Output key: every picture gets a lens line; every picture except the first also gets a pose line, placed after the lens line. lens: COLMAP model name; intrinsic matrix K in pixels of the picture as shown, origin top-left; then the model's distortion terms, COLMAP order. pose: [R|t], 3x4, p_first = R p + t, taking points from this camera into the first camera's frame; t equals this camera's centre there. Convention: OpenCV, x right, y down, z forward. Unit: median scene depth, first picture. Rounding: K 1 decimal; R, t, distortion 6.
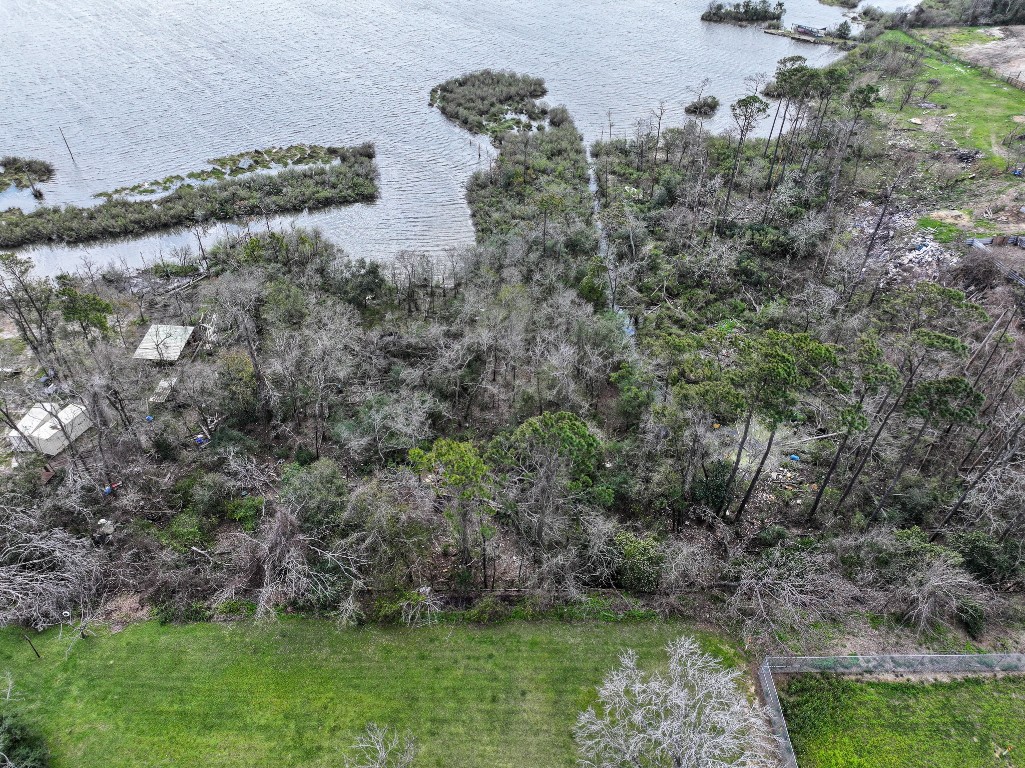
lens RADIAL K [[720.3, 0, 516.6], [0, 720.3, 386.0], [0, 0, 1]] dist [-0.003835, 0.026284]
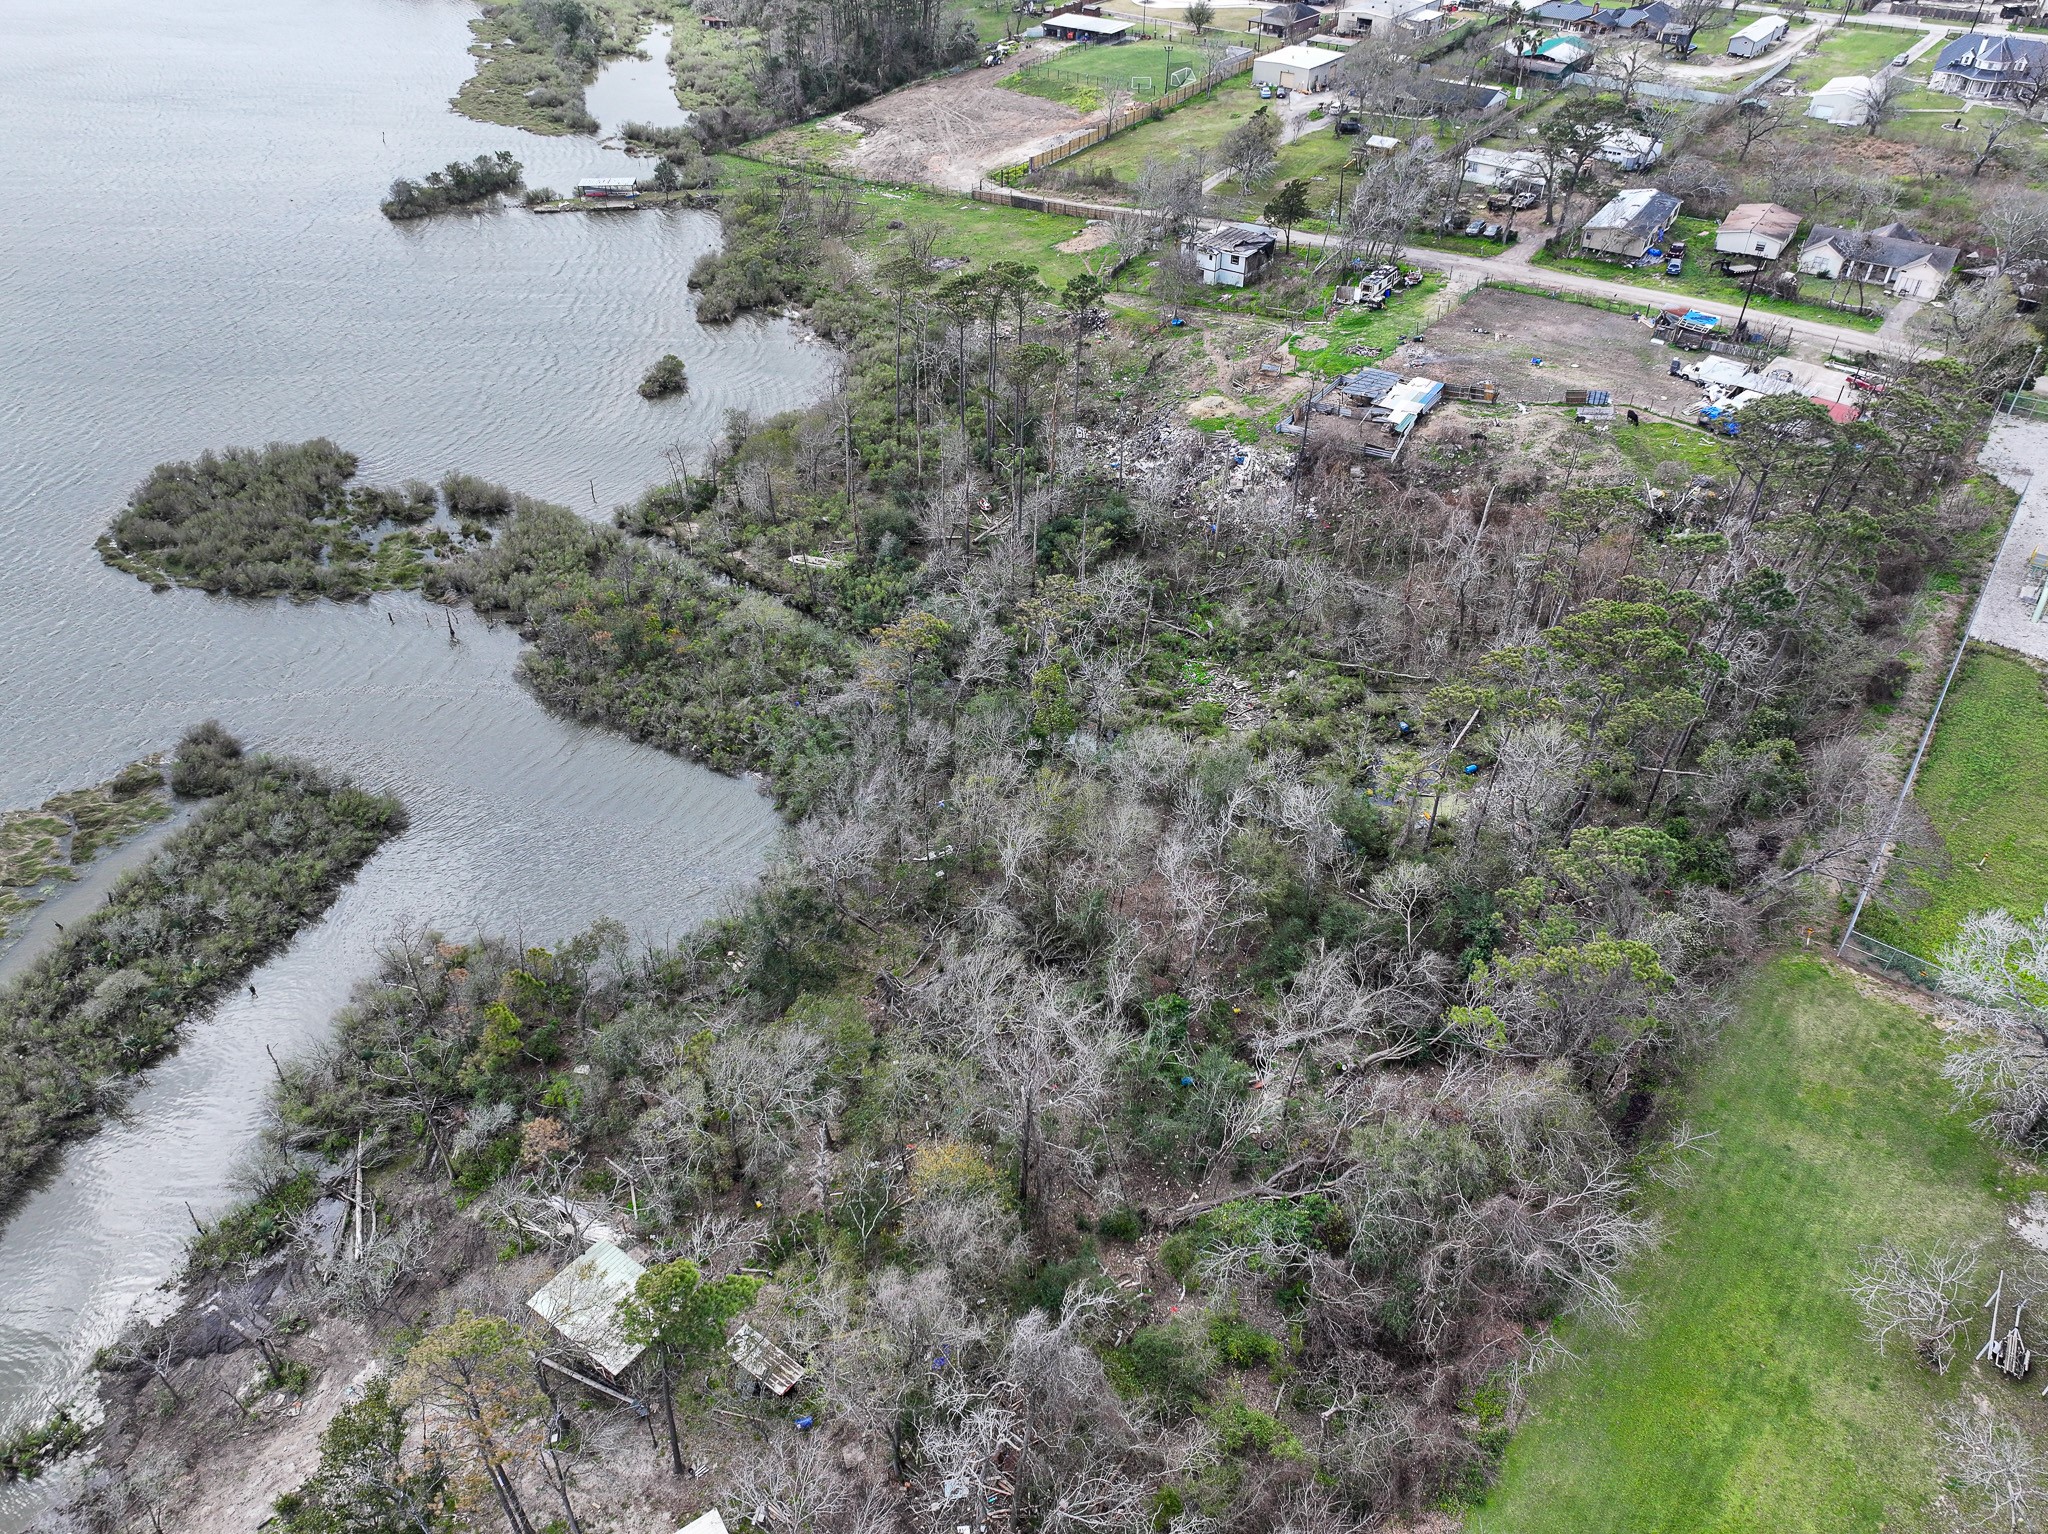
lens RADIAL K [[1439.1, 0, 1032.1], [0, 1439.1, 770.9], [0, 0, 1]] dist [-0.003835, 0.026284]
pose [[0.591851, -0.501692, 0.630886, -0.564456], [0.512373, 0.838374, 0.186019, -0.279791], [-0.622243, 0.213154, 0.753246, 0.112844]]
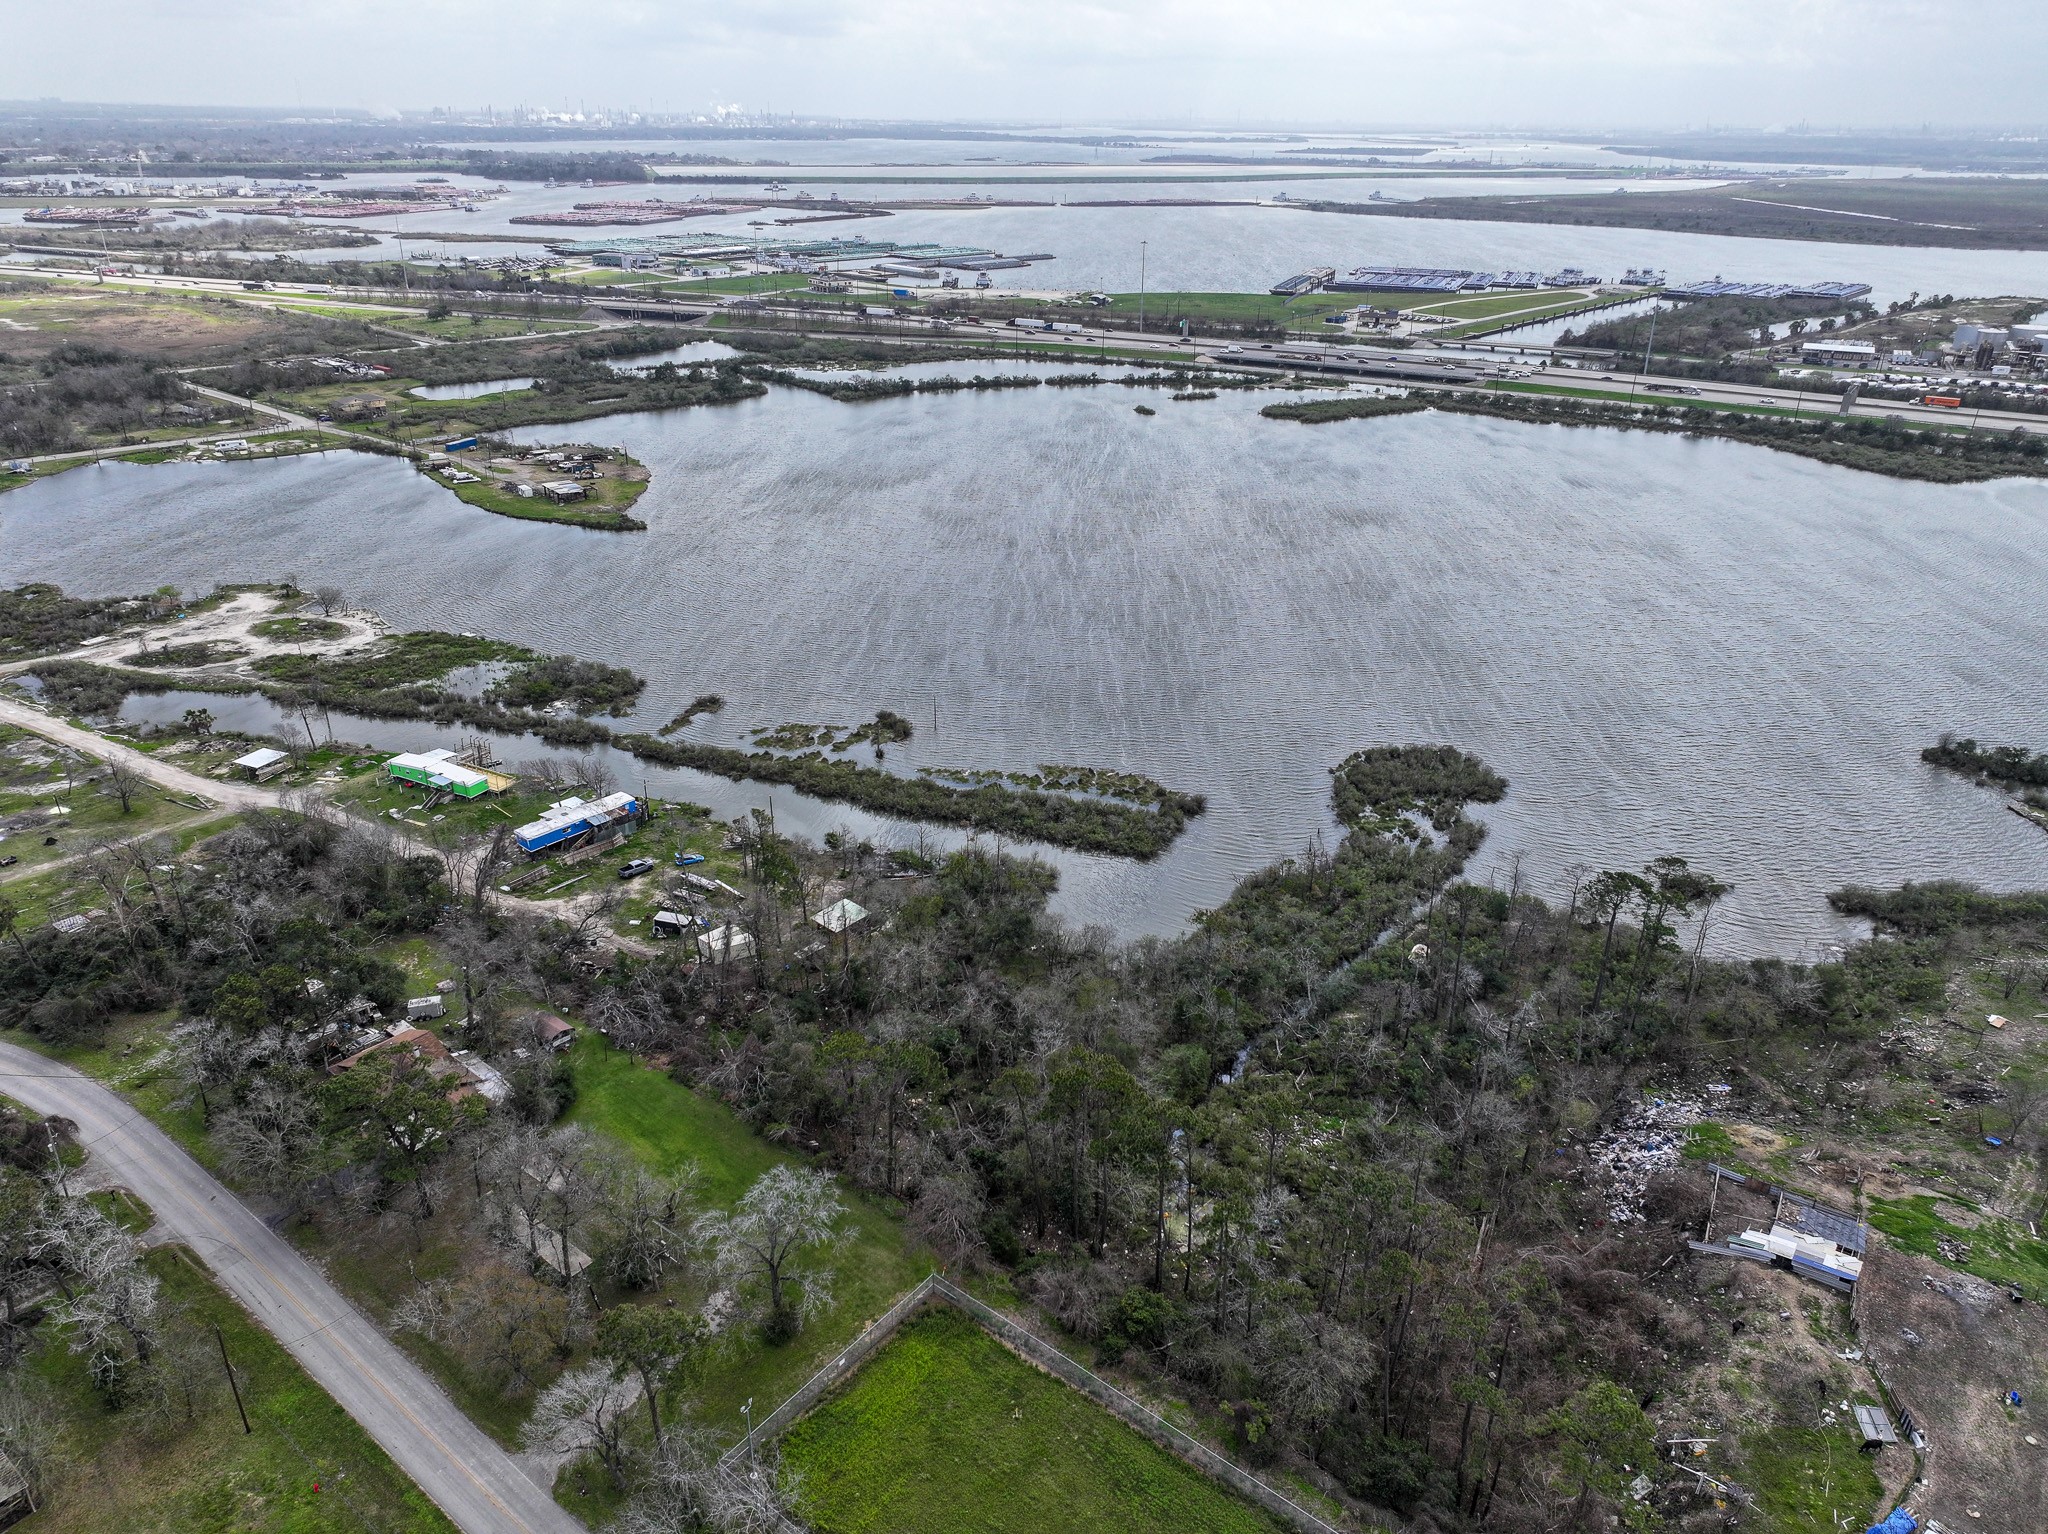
lens RADIAL K [[1439.1, 0, 1032.1], [0, 1439.1, 770.9], [0, 0, 1]] dist [-0.003835, 0.026284]
pose [[0.765012, 0.272475, -0.583536, 0.759453], [-0.422310, 0.896324, -0.135118, -0.066668], [0.486221, 0.349800, 0.800767, -0.558664]]
